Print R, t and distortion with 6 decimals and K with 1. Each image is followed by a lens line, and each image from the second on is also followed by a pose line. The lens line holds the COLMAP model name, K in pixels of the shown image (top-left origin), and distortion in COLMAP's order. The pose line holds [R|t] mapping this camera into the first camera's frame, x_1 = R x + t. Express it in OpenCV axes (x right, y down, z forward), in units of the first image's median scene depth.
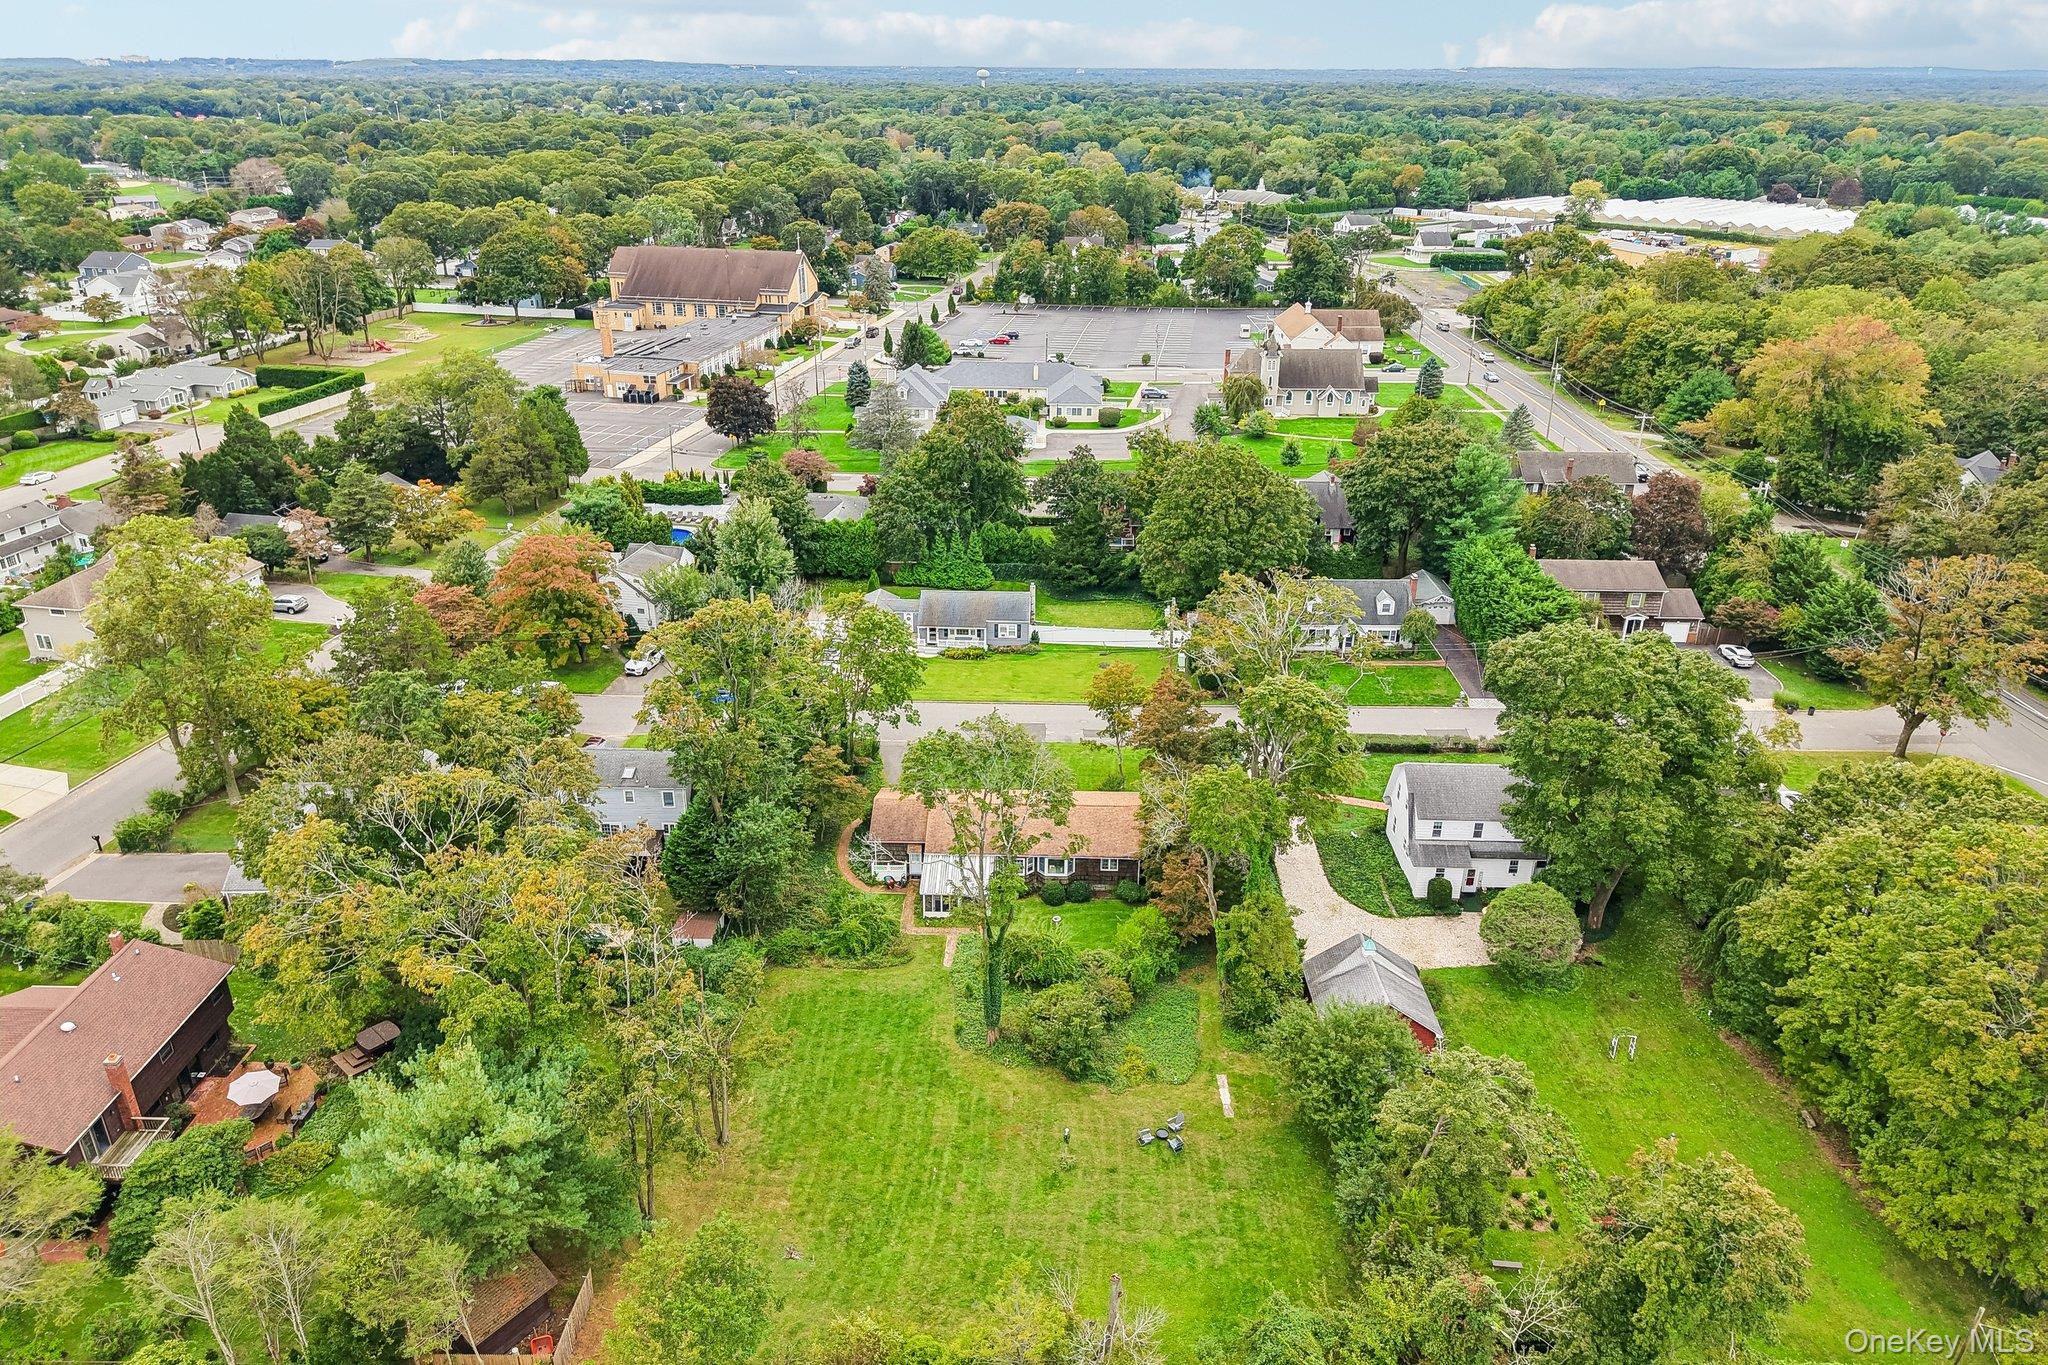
lens RADIAL K [[1404.6, 0, 1024.0], [0, 1404.6, 682.5], [0, 0, 1]] dist [0.086915, -0.224779]
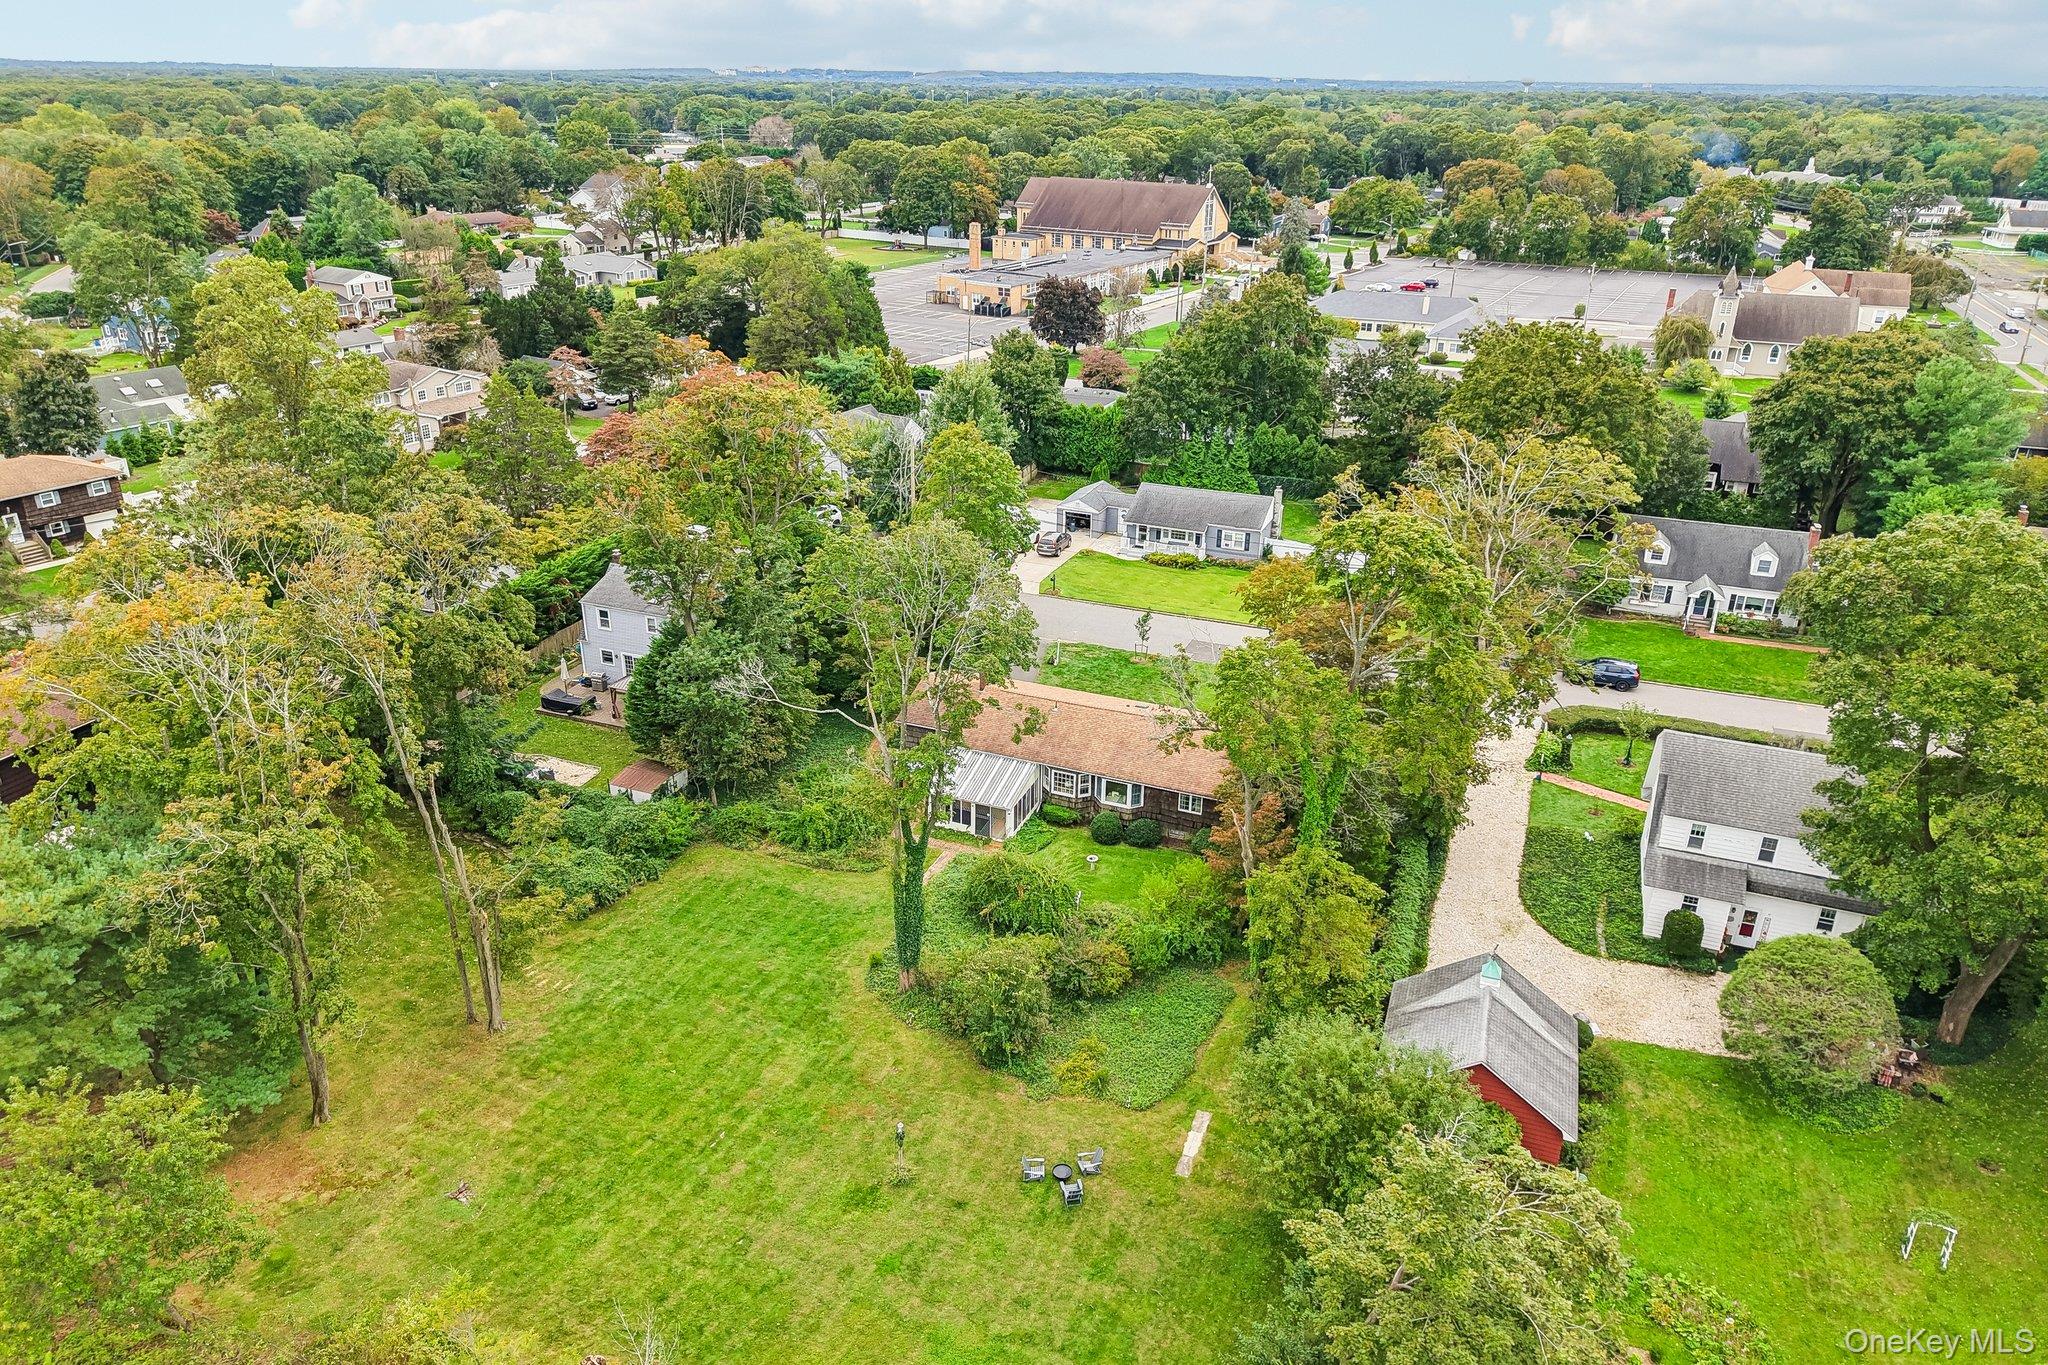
lens RADIAL K [[1388.9, 0, 1024.0], [0, 1388.9, 682.5], [0, 0, 1]] dist [0.026931, -0.024678]
pose [[0.934107, 0.145730, -0.325895, 0.139782], [-0.150539, 0.988548, 0.010561, 0.050926], [0.323701, 0.039195, 0.945347, 0.208489]]
